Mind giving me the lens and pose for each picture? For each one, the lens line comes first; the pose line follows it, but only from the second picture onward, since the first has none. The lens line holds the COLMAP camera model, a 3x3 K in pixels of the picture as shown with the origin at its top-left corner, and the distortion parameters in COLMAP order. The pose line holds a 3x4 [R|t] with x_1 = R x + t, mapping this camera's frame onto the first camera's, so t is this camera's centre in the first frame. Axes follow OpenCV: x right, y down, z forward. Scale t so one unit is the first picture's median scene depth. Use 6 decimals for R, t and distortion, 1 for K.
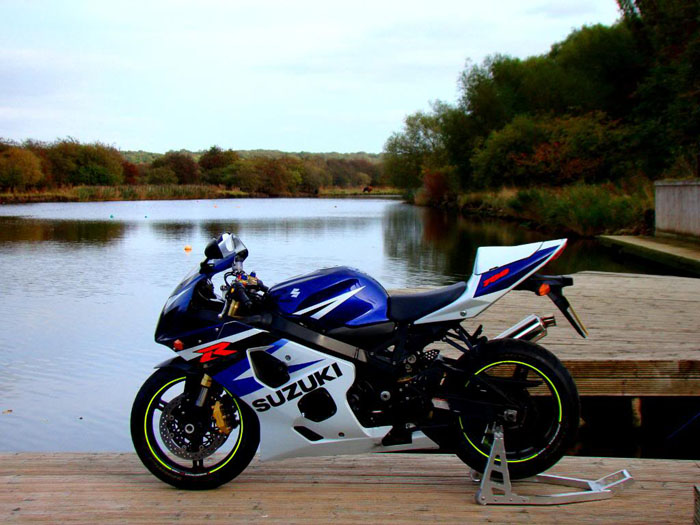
lens RADIAL K [[1171.2, 0, 350.0], [0, 1171.2, 263.0], [0, 0, 1]] dist [0.016674, 0.000000]
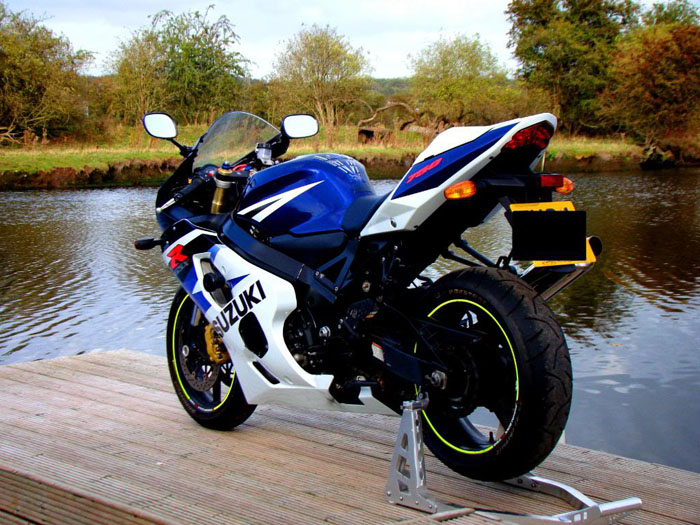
lens RADIAL K [[1399.0, 0, 350.0], [0, 1399.0, 261.8], [0, 0, 1]] dist [-0.008630, 0.000000]
pose [[0.724291, 0.066926, -0.686238, 0.636251], [-0.033524, 0.997519, 0.061901, 0.015931], [0.688679, -0.021828, 0.724738, 0.389035]]
